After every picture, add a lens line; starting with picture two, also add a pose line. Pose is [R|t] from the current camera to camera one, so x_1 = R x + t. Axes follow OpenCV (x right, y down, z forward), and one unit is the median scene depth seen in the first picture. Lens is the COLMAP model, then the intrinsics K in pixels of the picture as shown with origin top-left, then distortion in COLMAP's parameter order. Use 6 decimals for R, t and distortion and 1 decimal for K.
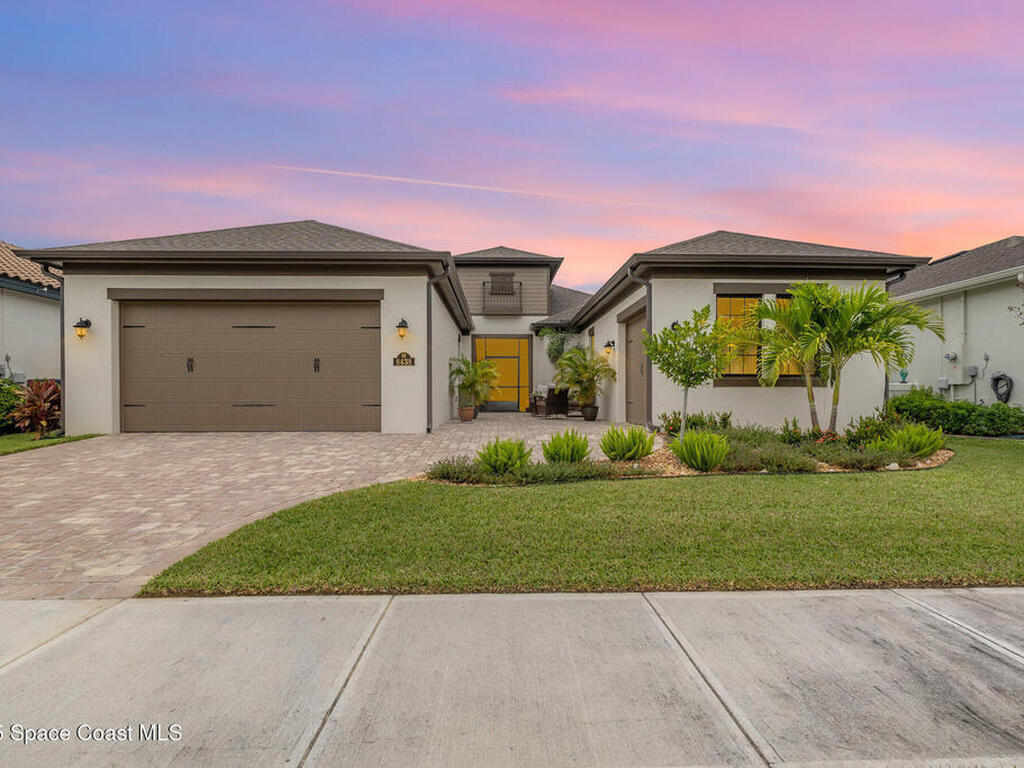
lens RADIAL K [[506.9, 0, 515.1], [0, 506.9, 393.5], [0, 0, 1]] dist [-0.003048, 0.000113]
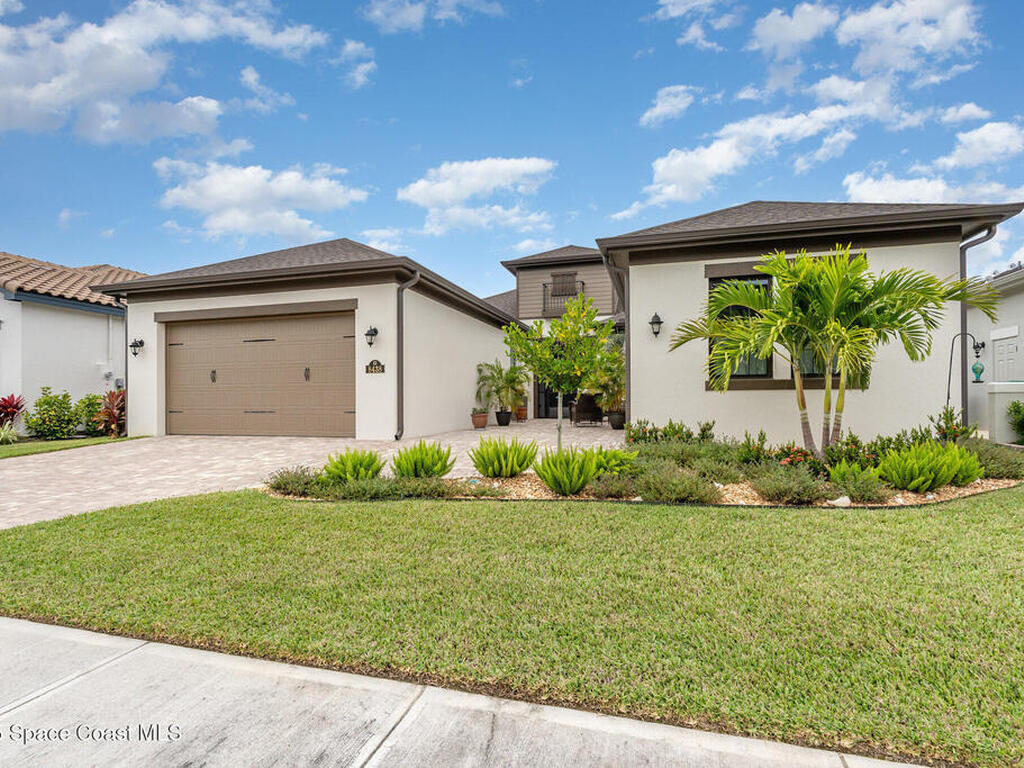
lens RADIAL K [[506.9, 0, 505.7], [0, 506.9, 394.5], [0, 0, 1]] dist [-0.003048, 0.000113]
pose [[0.954135, -0.008115, -0.299266, 0.330869], [0.006037, 0.999951, -0.007869, -0.002599], [0.299315, 0.005701, 0.954137, 0.114645]]
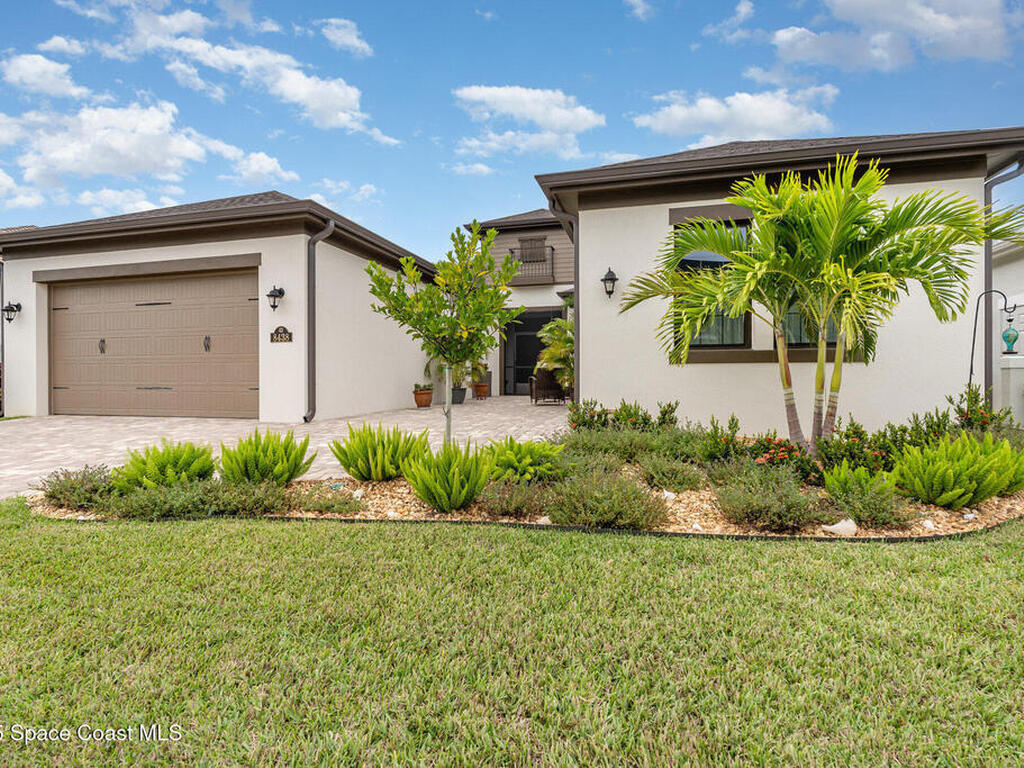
lens RADIAL K [[506.9, 0, 503.1], [0, 506.9, 376.3], [0, 0, 1]] dist [-0.003048, 0.000113]
pose [[0.959313, -0.002088, -0.282337, 0.373053], [0.003412, 0.999985, 0.004196, -0.000330], [0.282325, -0.004989, 0.959306, 0.295335]]
